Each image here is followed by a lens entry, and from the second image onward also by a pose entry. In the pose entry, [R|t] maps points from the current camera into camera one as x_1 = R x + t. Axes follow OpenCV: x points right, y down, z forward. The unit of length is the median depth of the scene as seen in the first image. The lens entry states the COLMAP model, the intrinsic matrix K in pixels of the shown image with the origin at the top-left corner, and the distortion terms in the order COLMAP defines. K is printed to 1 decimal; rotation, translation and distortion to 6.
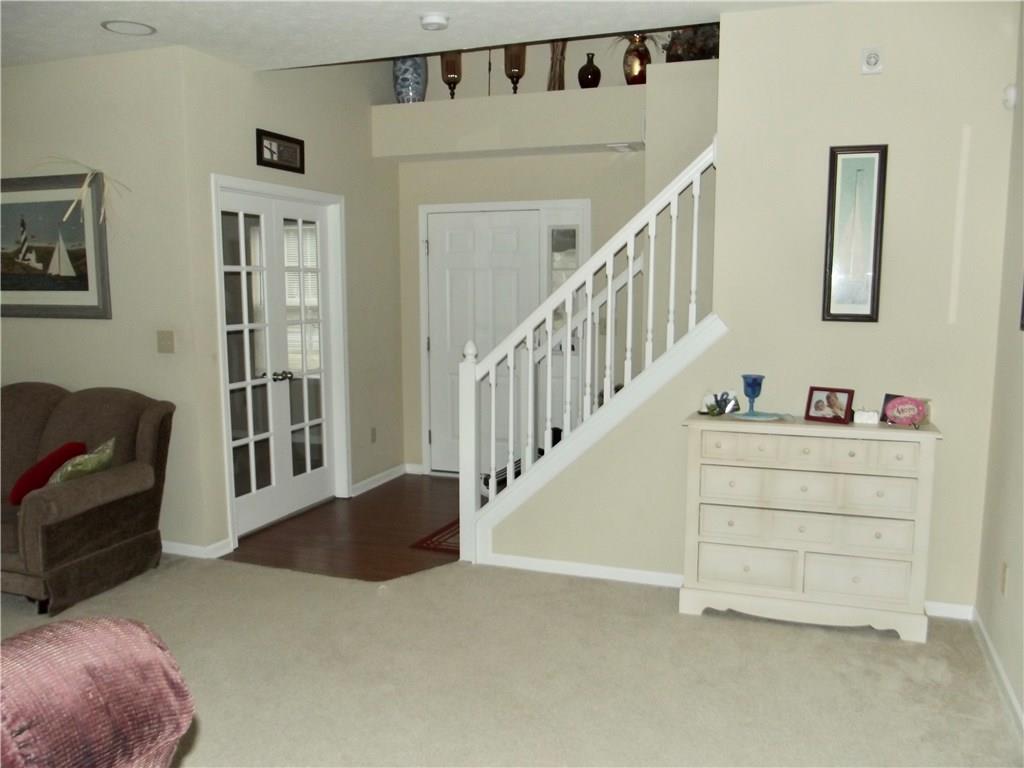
lens RADIAL K [[855.9, 0, 513.4], [0, 855.9, 389.8], [0, 0, 1]] dist [-0.059540, 0.035360]
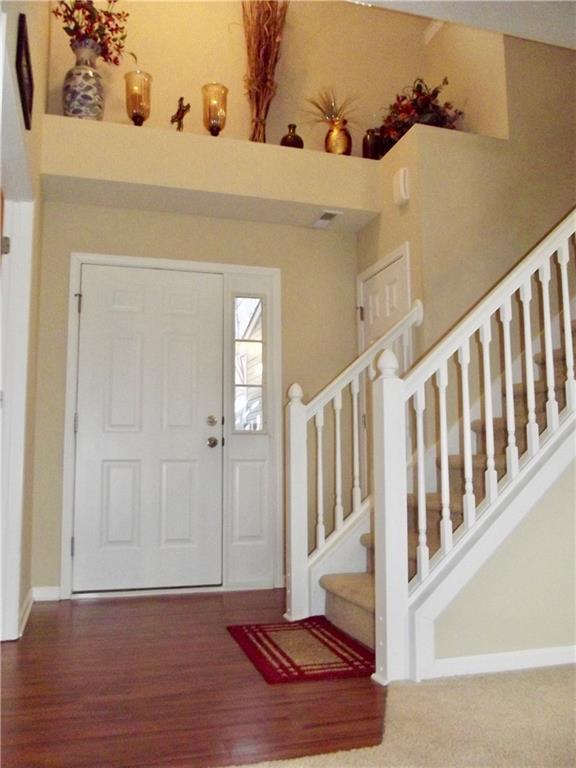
lens RADIAL K [[641.9, 0, 287.0], [0, 641.9, 379.6], [0, 0, 1]] dist [-0.059540, 0.035360]
pose [[0.798639, 0.073422, 0.597315, -0.321148], [0.079048, 0.971133, -0.225062, 0.059082], [-0.596596, 0.226960, 0.769781, 0.467558]]
